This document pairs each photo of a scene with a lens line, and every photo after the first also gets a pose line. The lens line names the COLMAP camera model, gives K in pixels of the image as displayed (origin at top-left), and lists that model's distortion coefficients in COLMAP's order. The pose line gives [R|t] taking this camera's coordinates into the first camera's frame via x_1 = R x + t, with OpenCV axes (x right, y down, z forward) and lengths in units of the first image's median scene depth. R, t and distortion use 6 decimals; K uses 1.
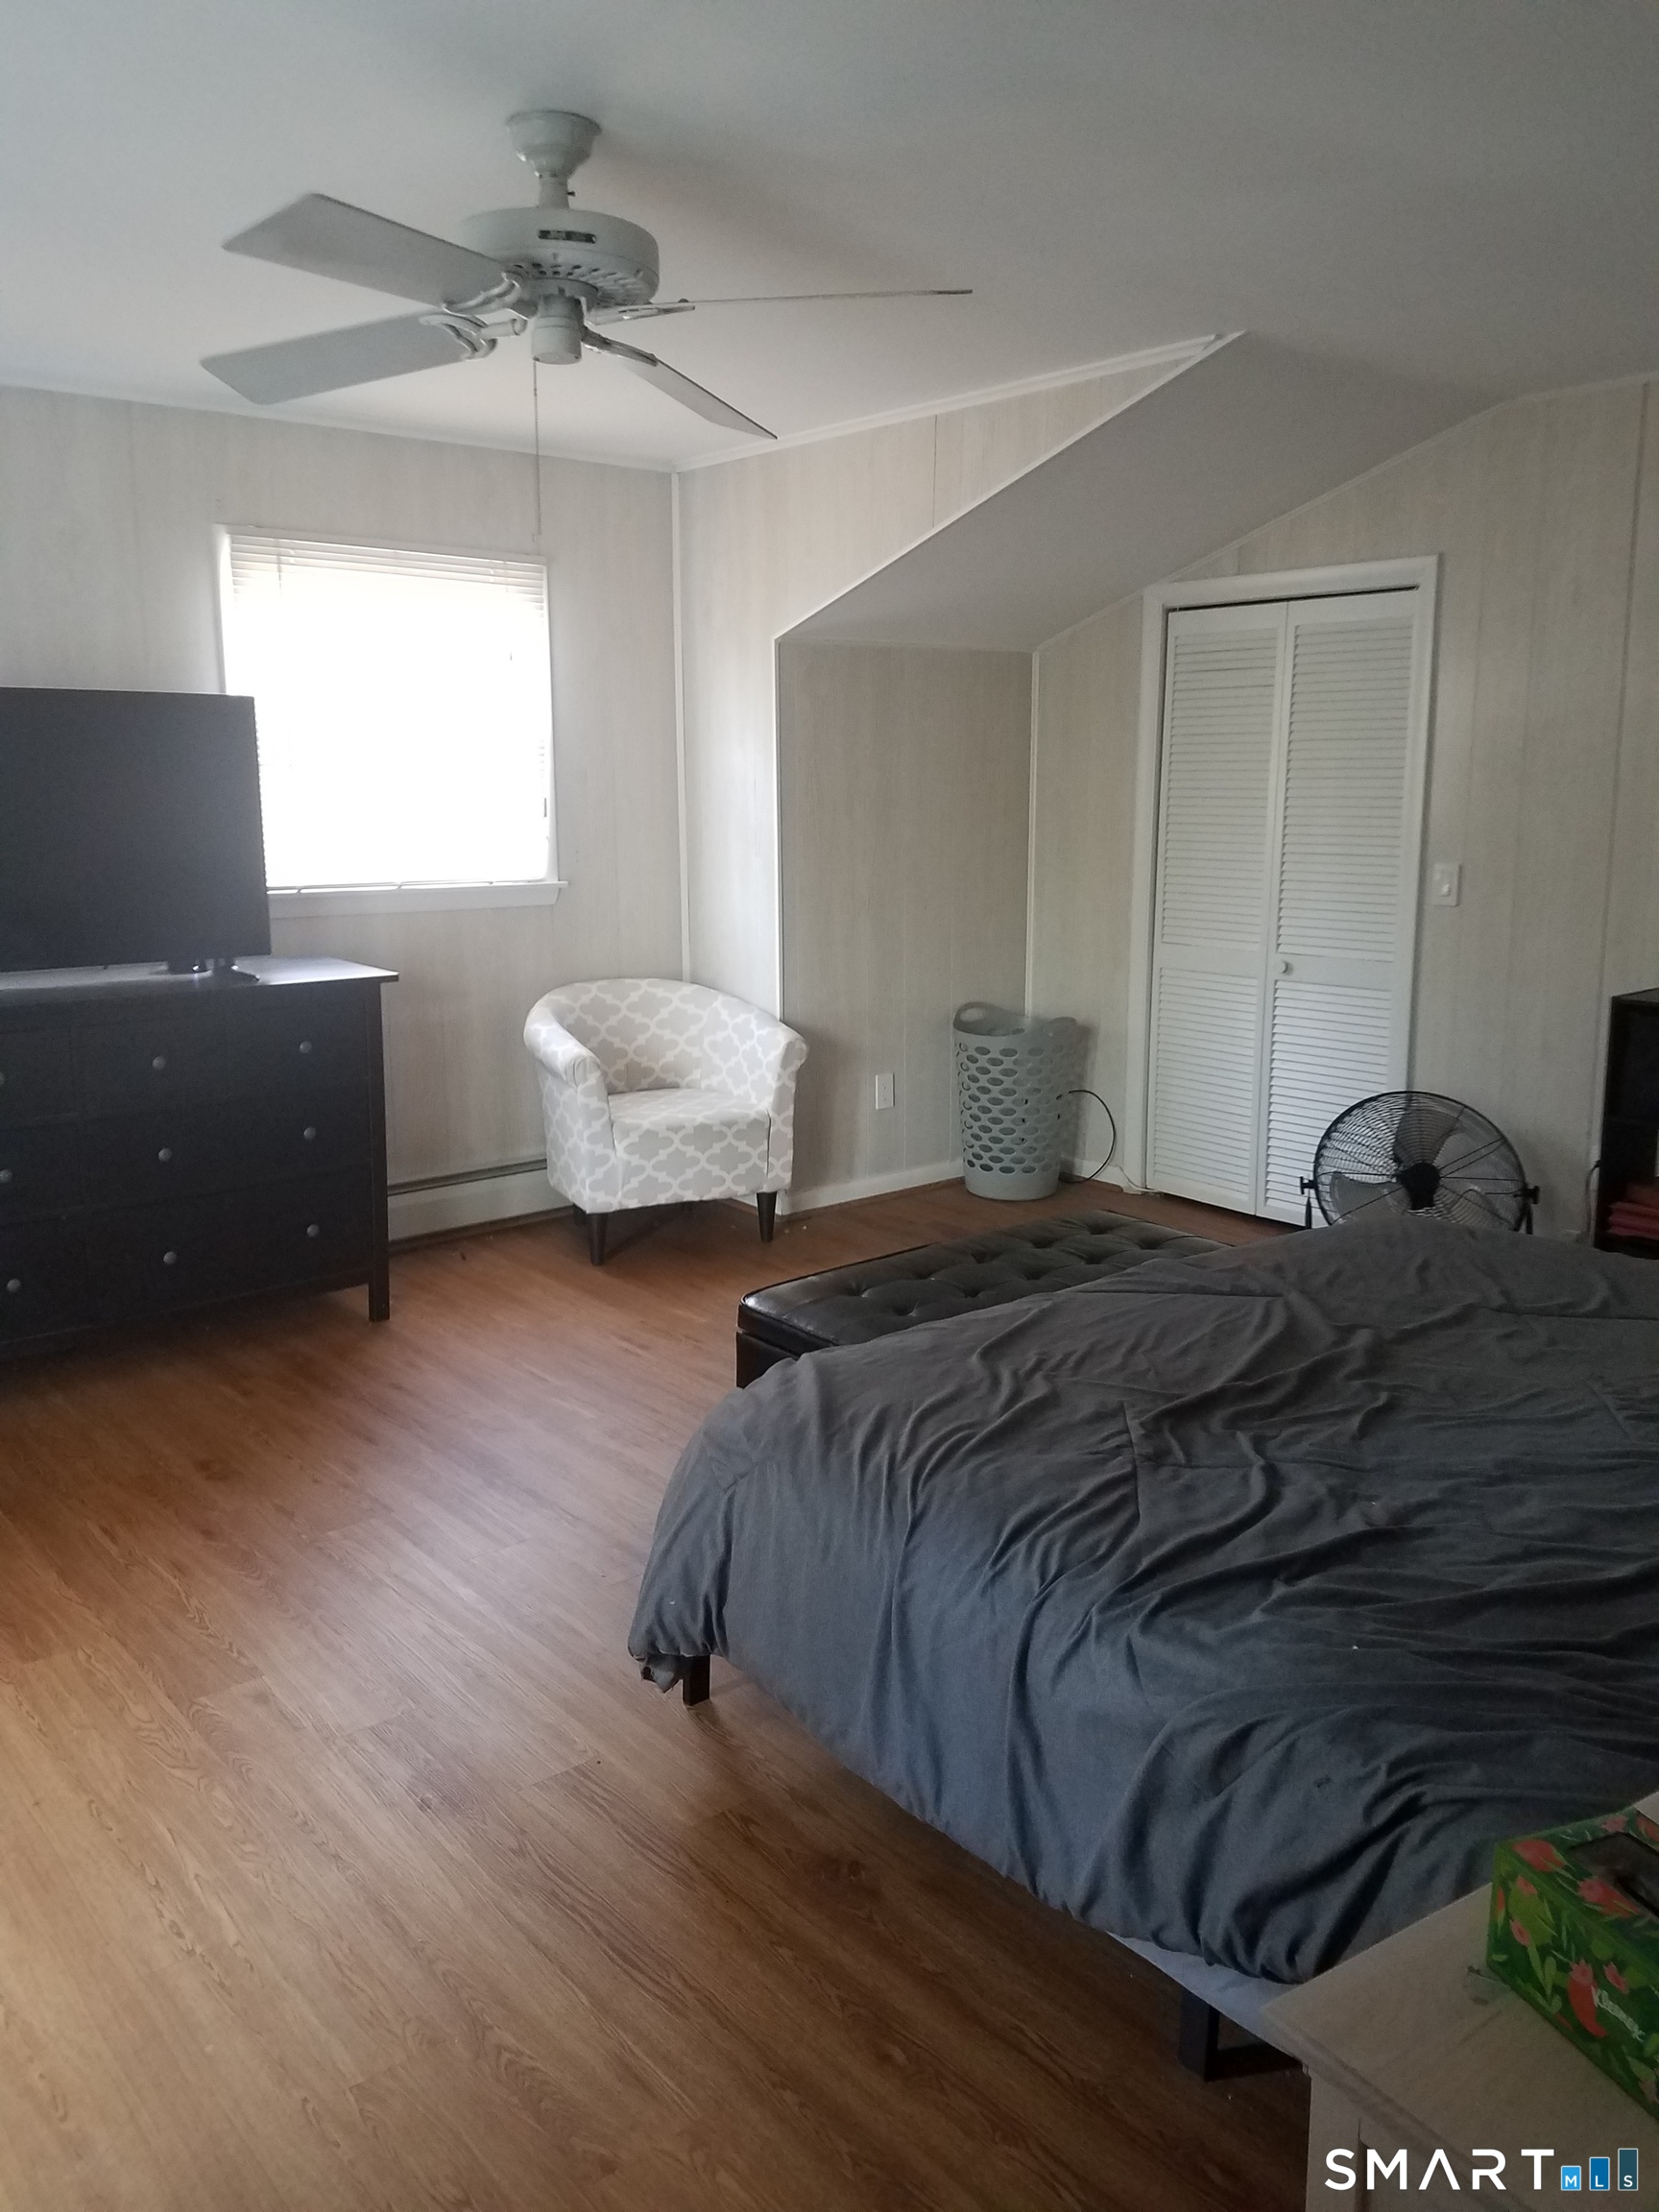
lens RADIAL K [[1709.6, 0, 803.7], [0, 1709.6, 1109.3], [0, 0, 1]] dist [0.239880, -0.461617]
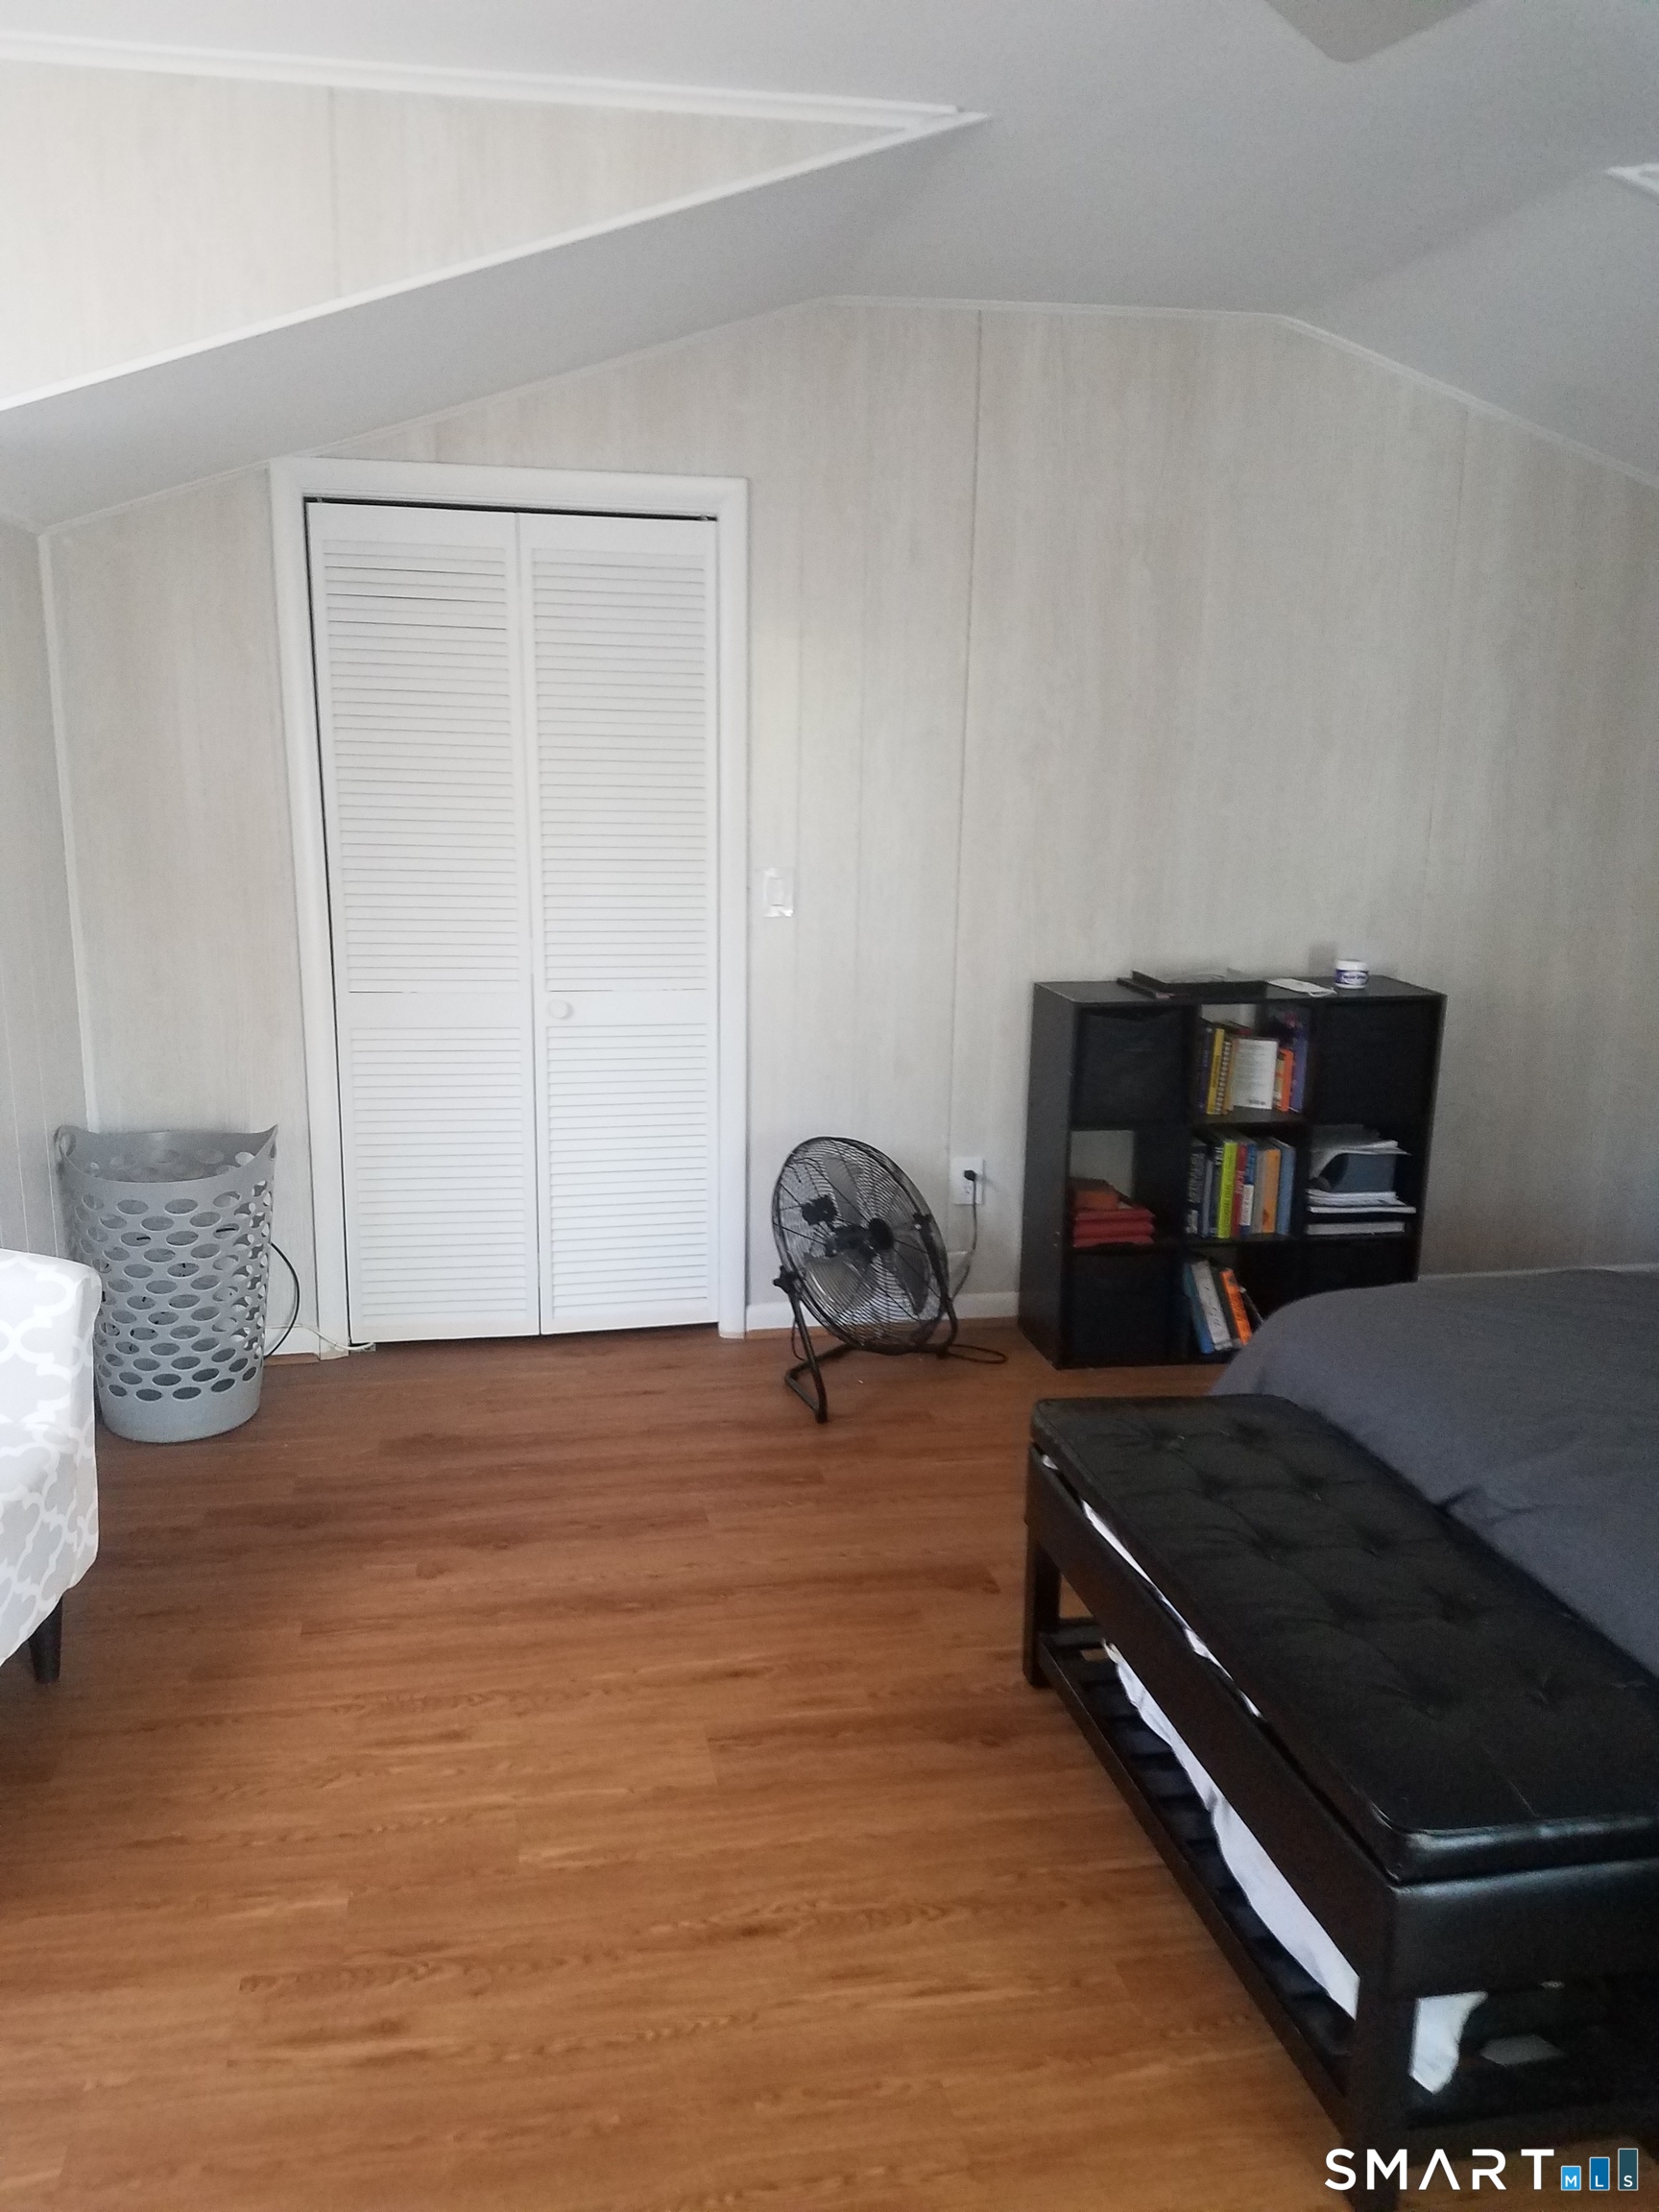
lens RADIAL K [[1709.6, 0, 803.7], [0, 1709.6, 1109.3], [0, 0, 1]] dist [0.239880, -0.461617]
pose [[0.503930, -0.174128, 0.846011, -0.317781], [0.153445, 0.981936, 0.110705, -0.109067], [-0.850006, 0.074028, 0.521546, 0.537647]]
